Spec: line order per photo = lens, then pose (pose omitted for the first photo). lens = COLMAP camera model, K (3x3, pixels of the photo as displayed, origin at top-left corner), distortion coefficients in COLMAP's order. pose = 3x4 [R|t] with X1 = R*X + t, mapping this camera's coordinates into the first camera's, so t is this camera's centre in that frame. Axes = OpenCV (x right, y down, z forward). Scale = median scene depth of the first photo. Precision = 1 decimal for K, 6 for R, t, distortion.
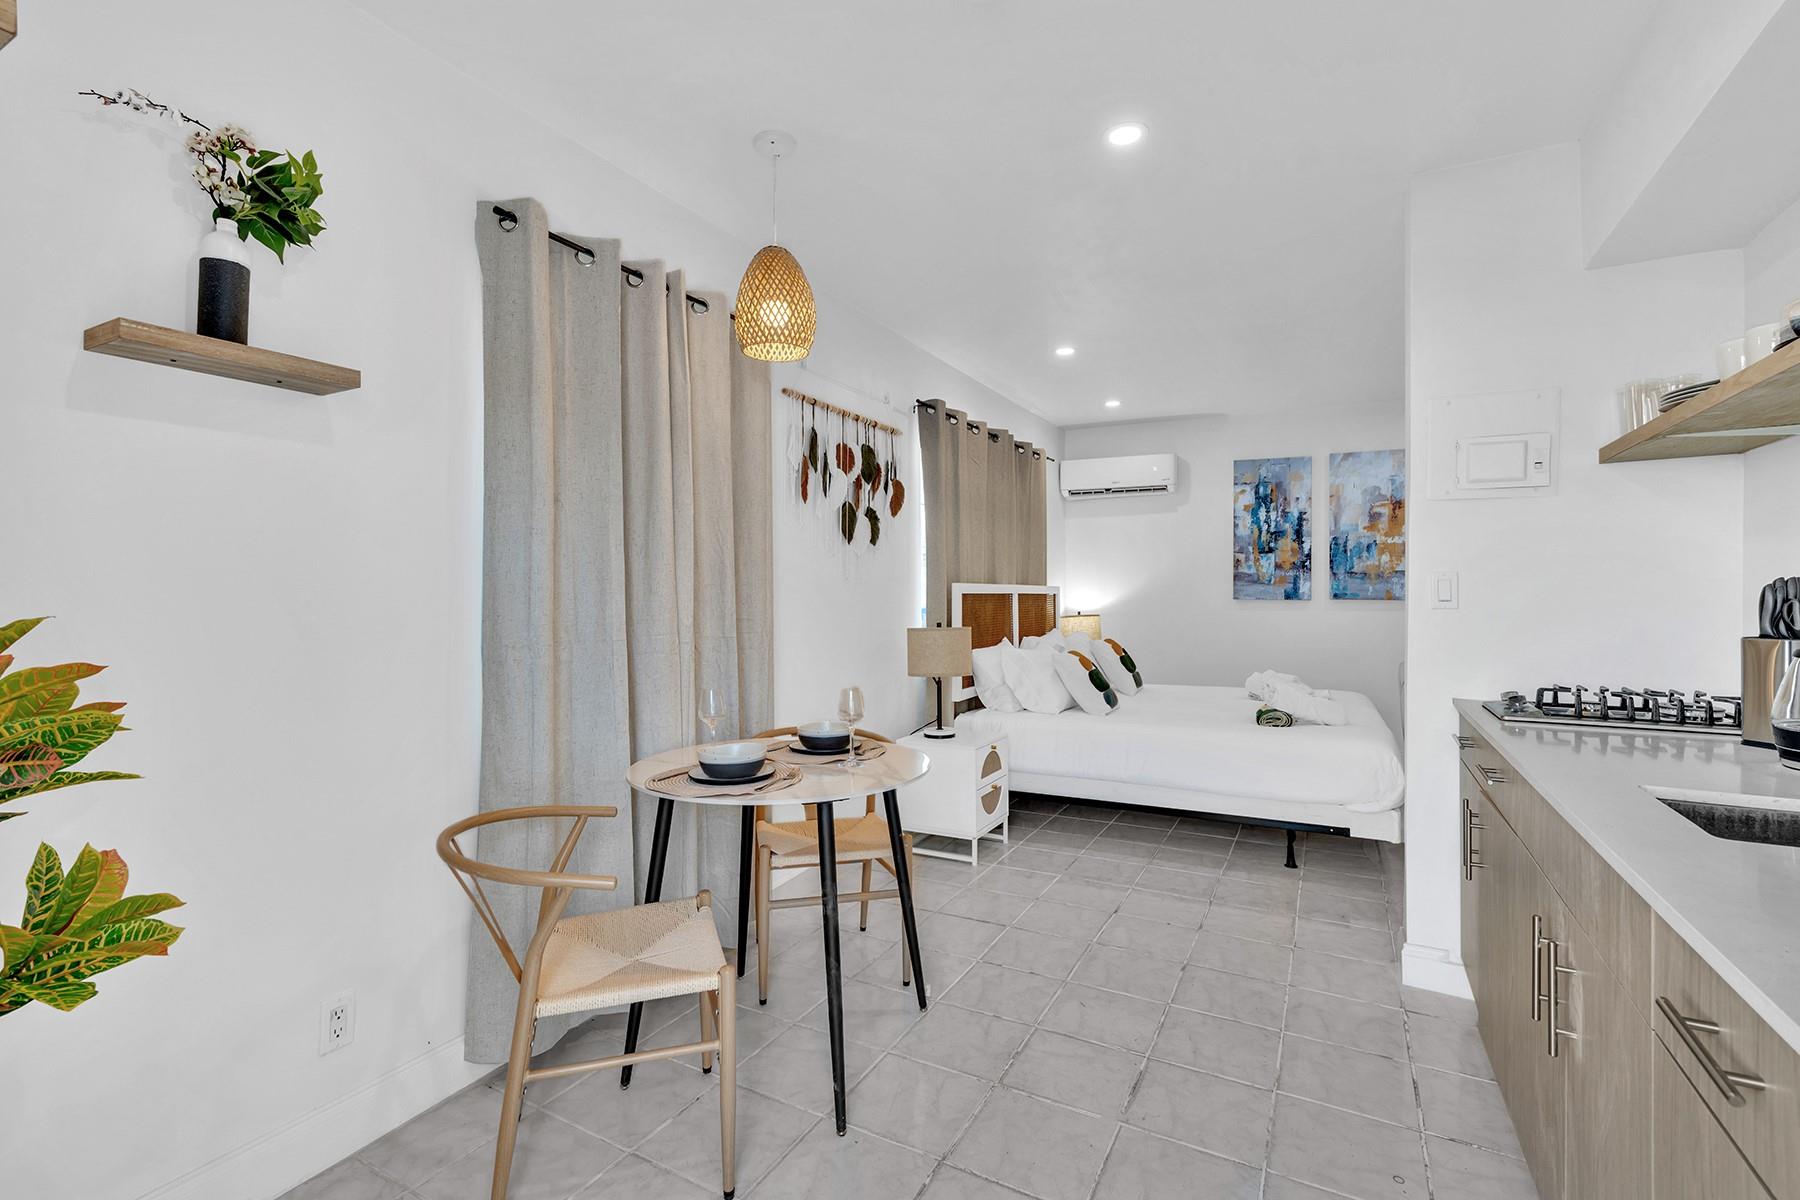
lens RADIAL K [[859.8, 0, 891.4], [0, 859.8, 605.7], [0, 0, 1]] dist [-0.000793, 0.002222]
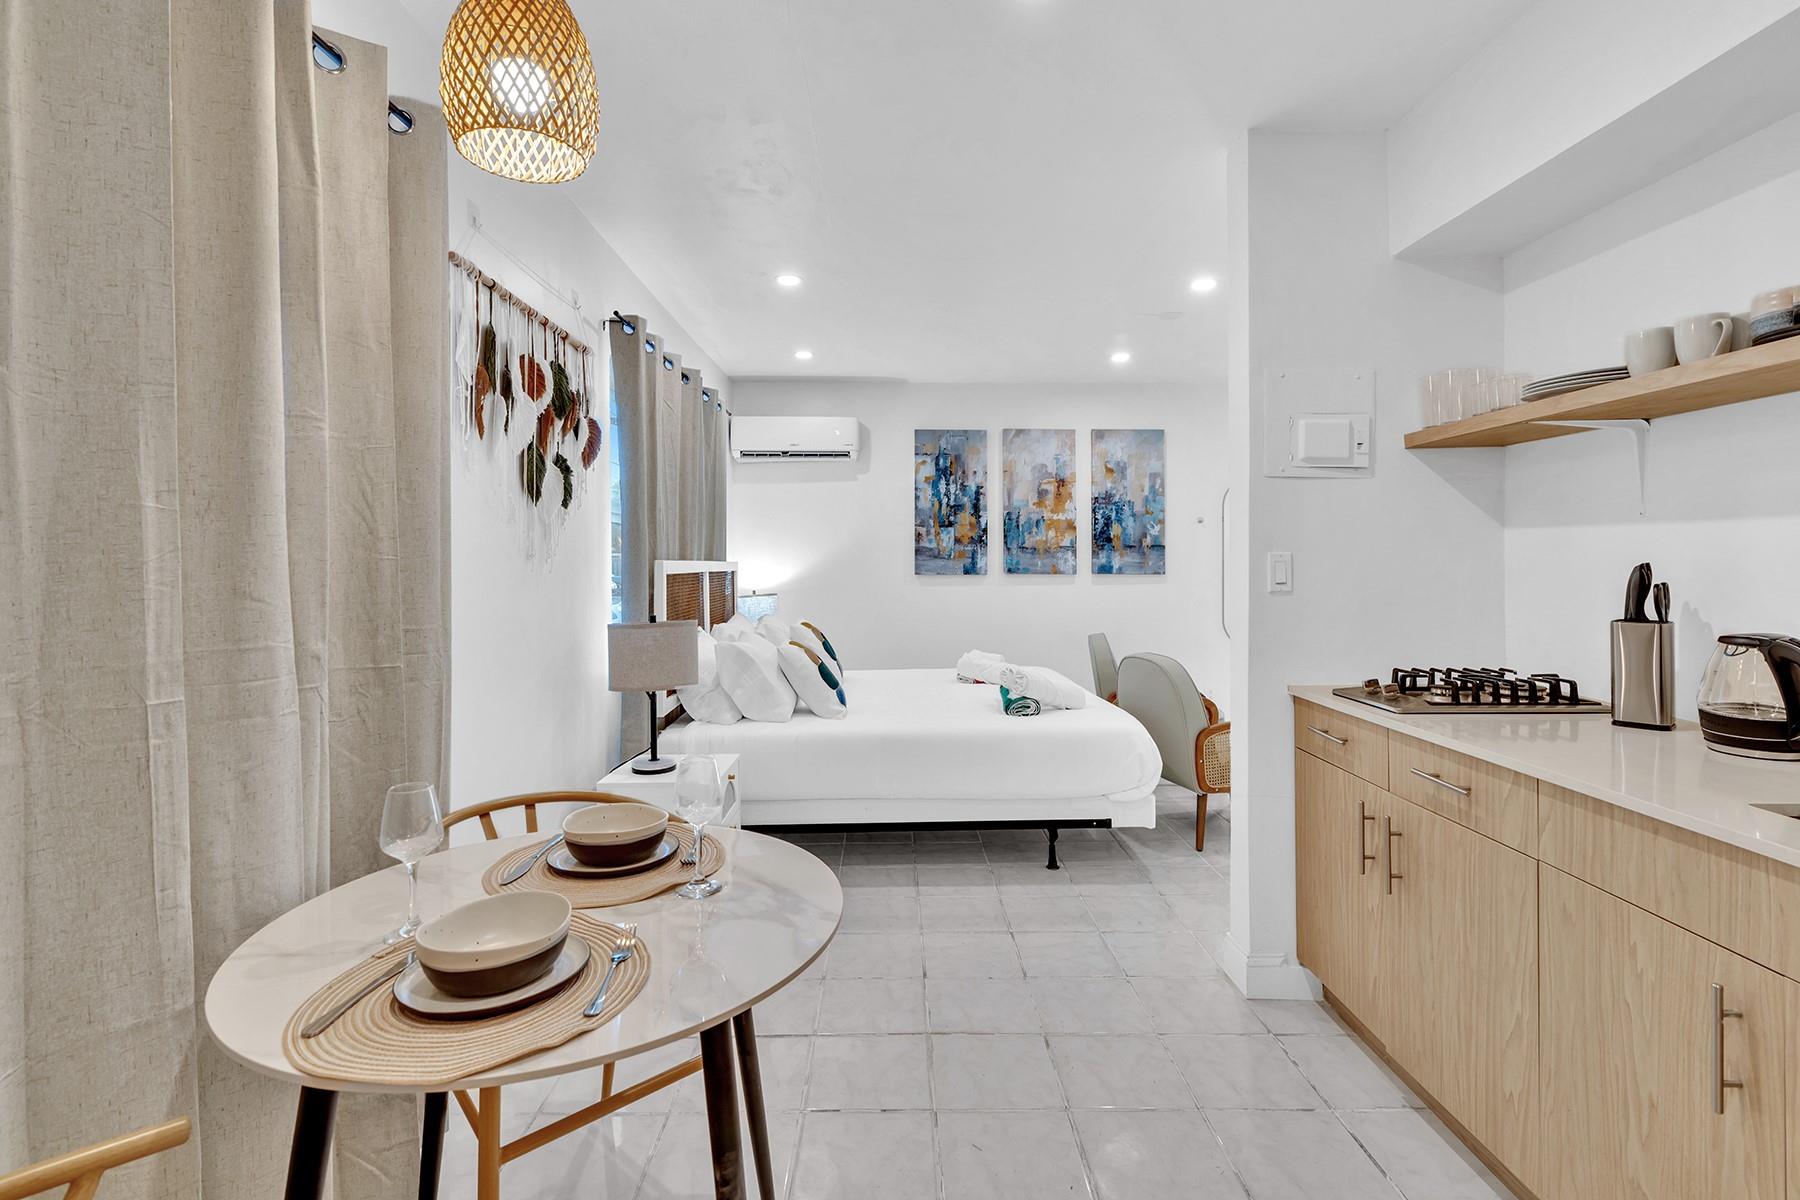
lens RADIAL K [[859.8, 0, 902.0], [0, 859.8, 560.9], [0, 0, 1]] dist [-0.000793, 0.002222]
pose [[0.870219, -0.003549, 0.492653, -0.092077], [0.011336, 0.999854, -0.012821, -0.011385], [-0.492535, 0.016742, 0.870132, 0.188873]]
